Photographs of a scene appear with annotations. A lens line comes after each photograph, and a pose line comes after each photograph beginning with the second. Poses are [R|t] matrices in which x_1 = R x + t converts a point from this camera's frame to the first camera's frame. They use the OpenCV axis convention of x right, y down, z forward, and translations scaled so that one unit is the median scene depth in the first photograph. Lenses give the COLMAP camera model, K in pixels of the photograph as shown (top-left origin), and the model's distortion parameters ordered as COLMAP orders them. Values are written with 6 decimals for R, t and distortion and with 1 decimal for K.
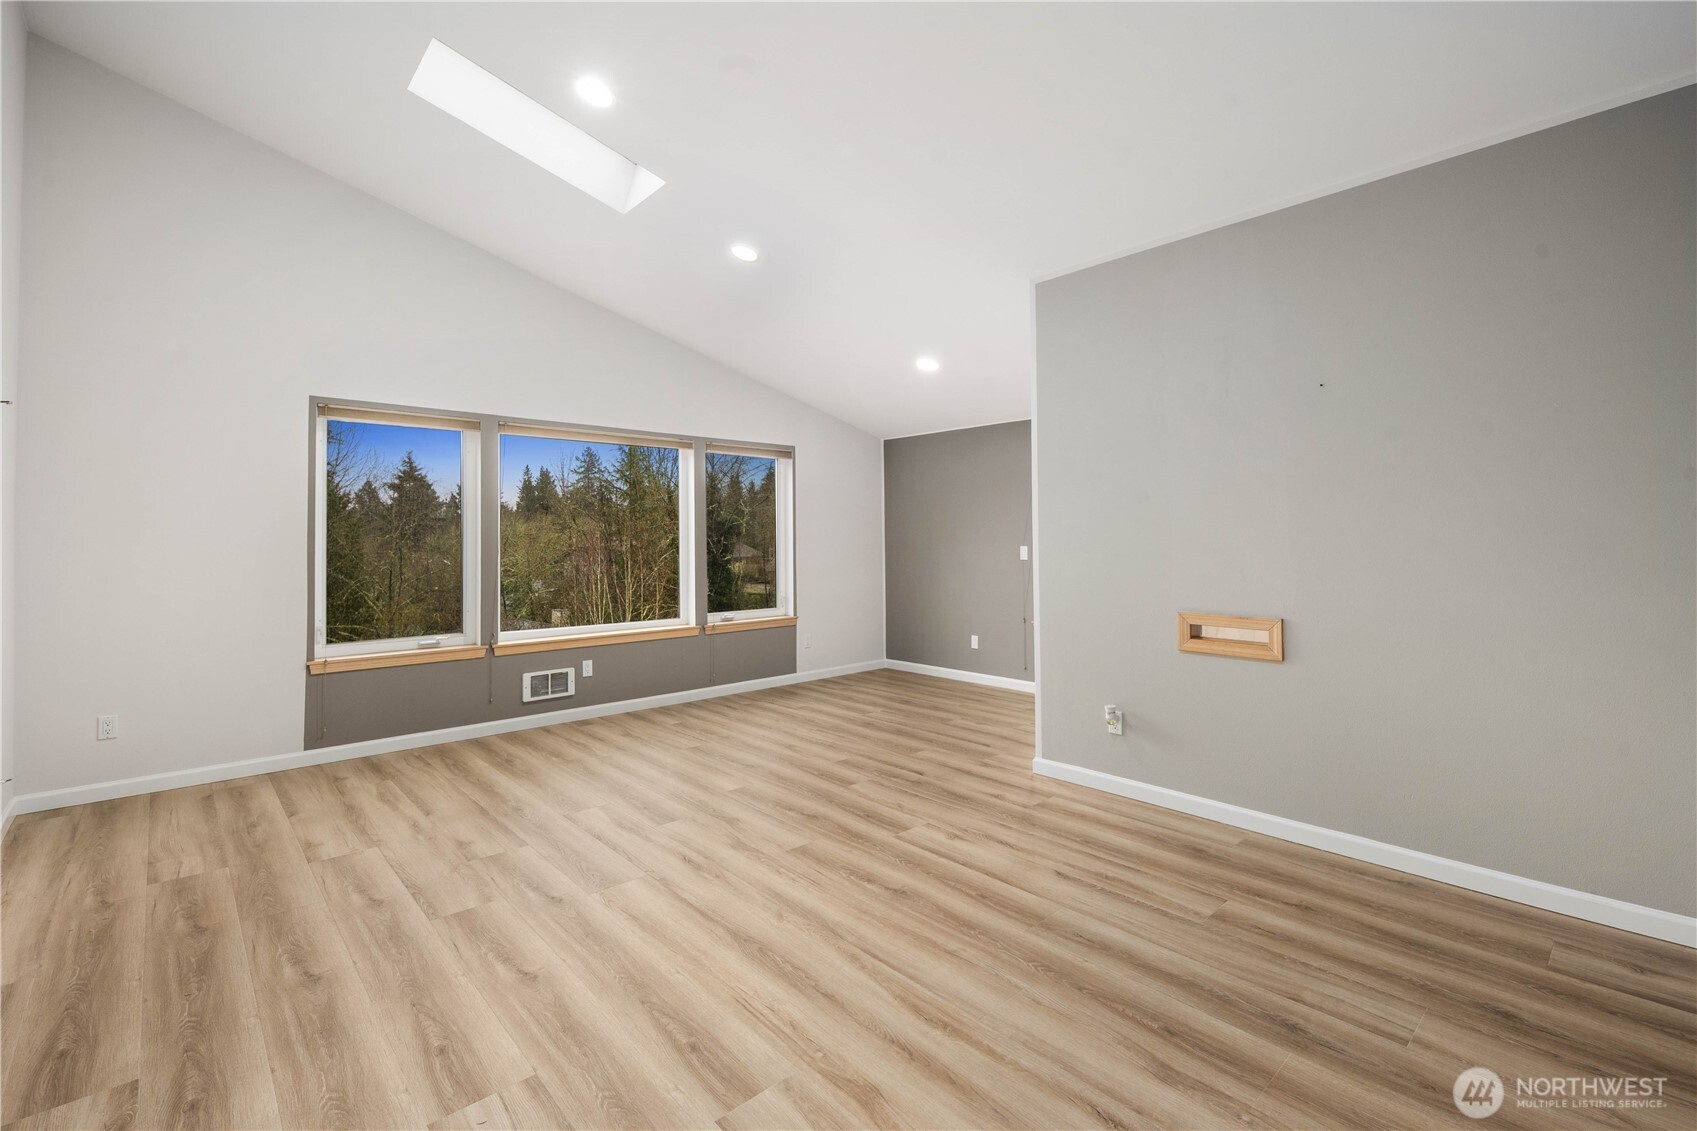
lens RADIAL K [[740.1, 0, 847.0], [0, 740.1, 501.8], [0, 0, 1]] dist [0.002563, -0.000562]
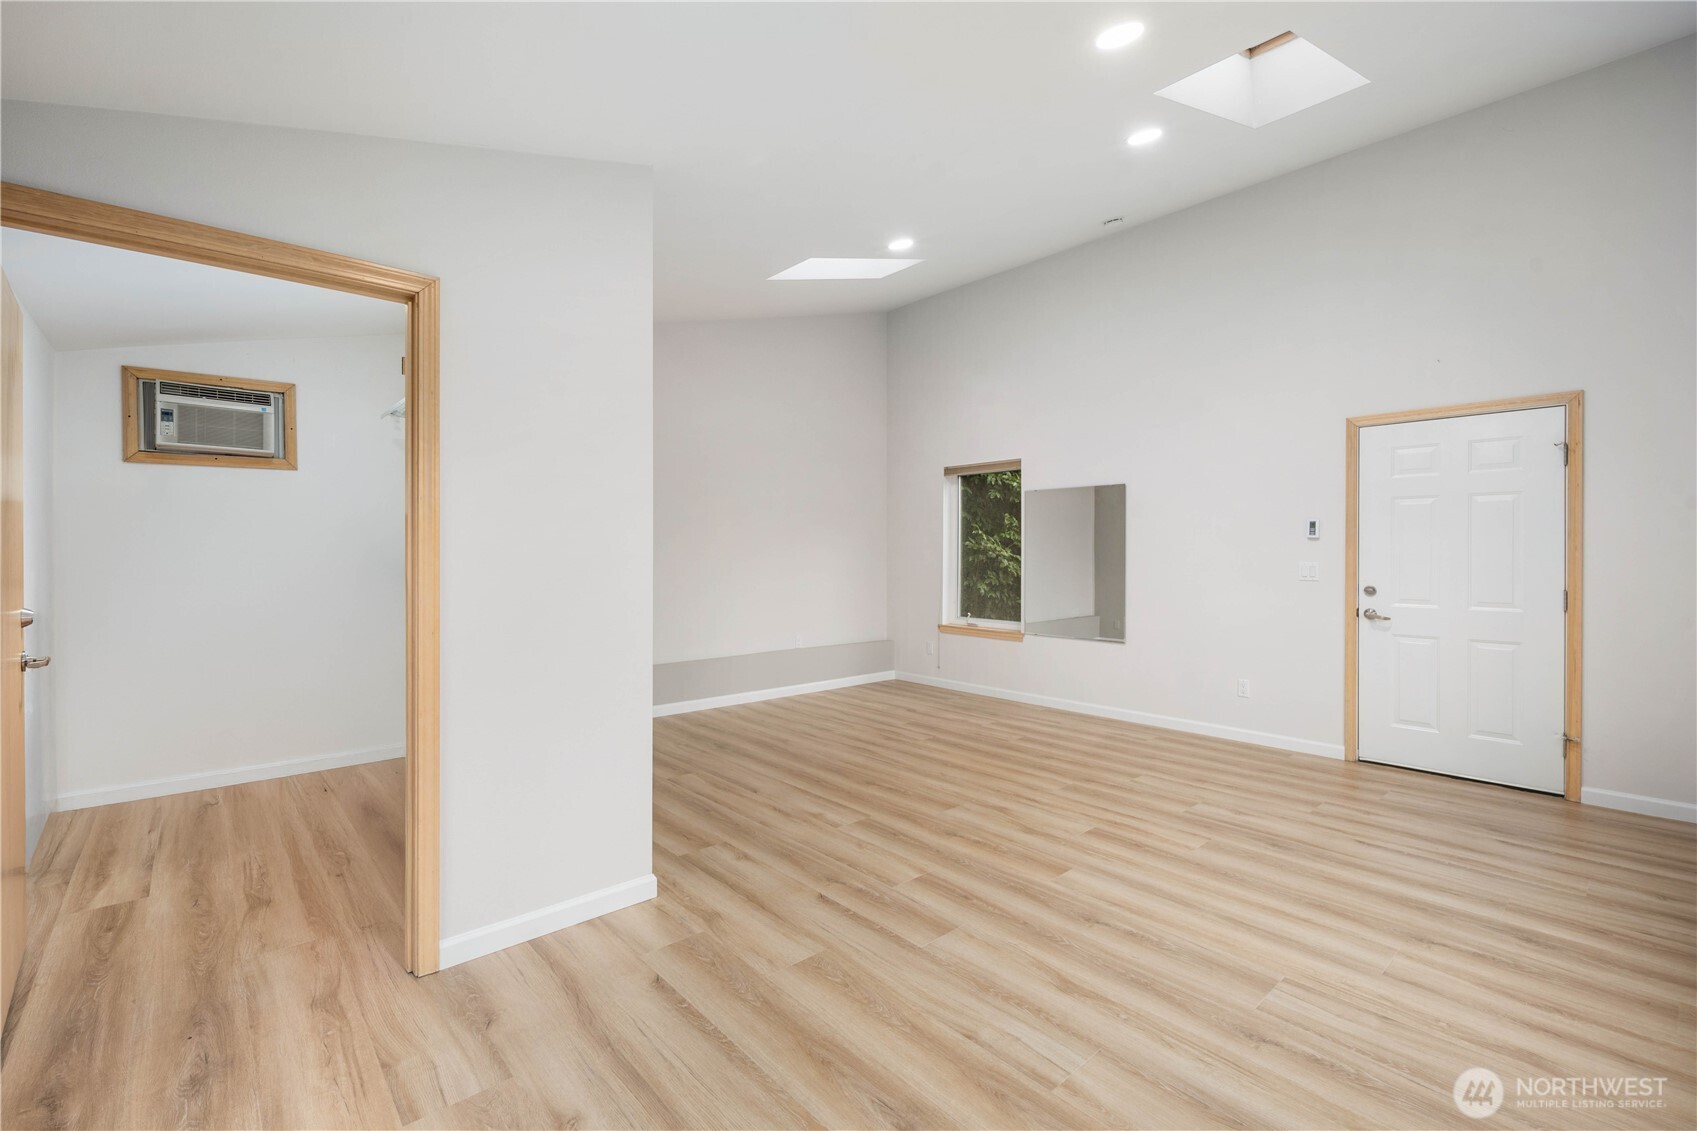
lens RADIAL K [[735.4, 0, 857.3], [0, 735.4, 552.2], [0, 0, 1]] dist [0.004770, -0.000247]
pose [[-0.999986, 0.004771, -0.002312, 0.061843], [0.004879, 0.998768, -0.049380, 0.077383], [0.002074, -0.049390, -0.998777, 1.574415]]
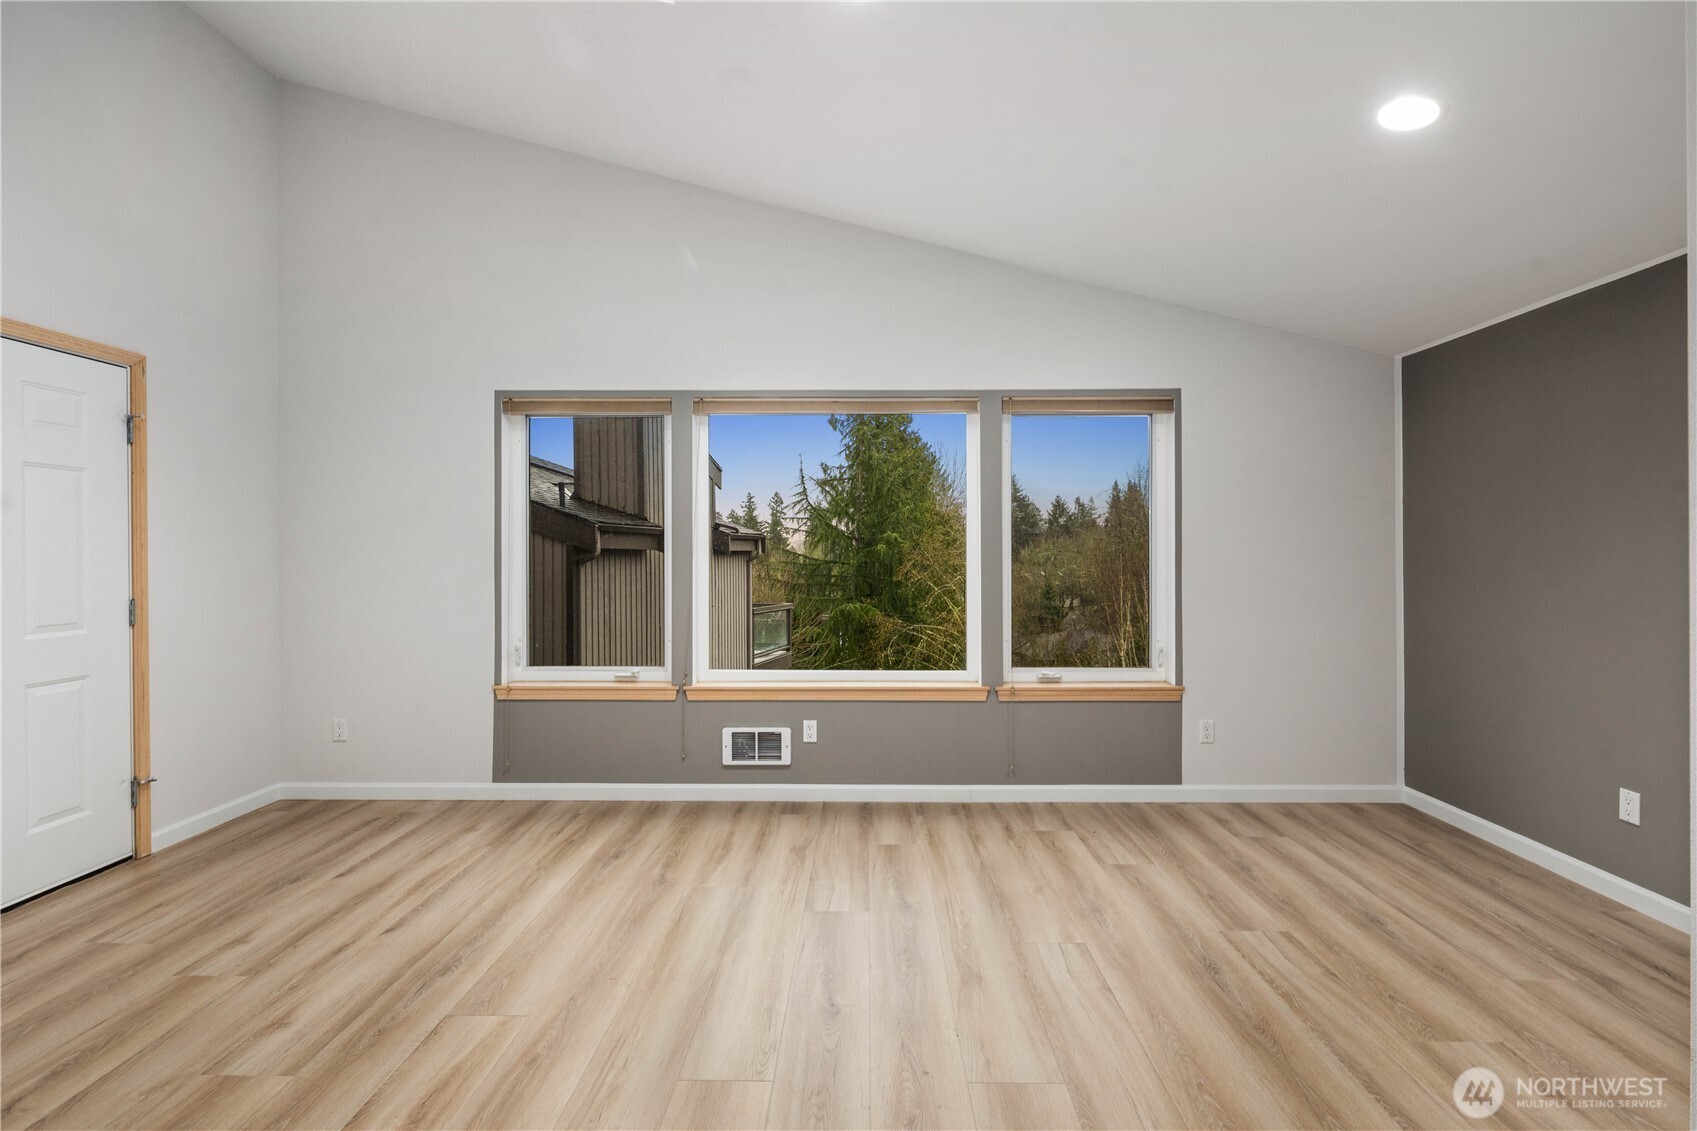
lens RADIAL K [[735.4, 0, 857.3], [0, 735.4, 552.2], [0, 0, 1]] dist [0.004770, -0.000247]
pose [[0.735952, 0.002314, -0.677029, 0.205229], [0.031548, 0.998791, 0.037708, 0.033363], [0.676298, -0.049110, 0.734989, 0.642829]]
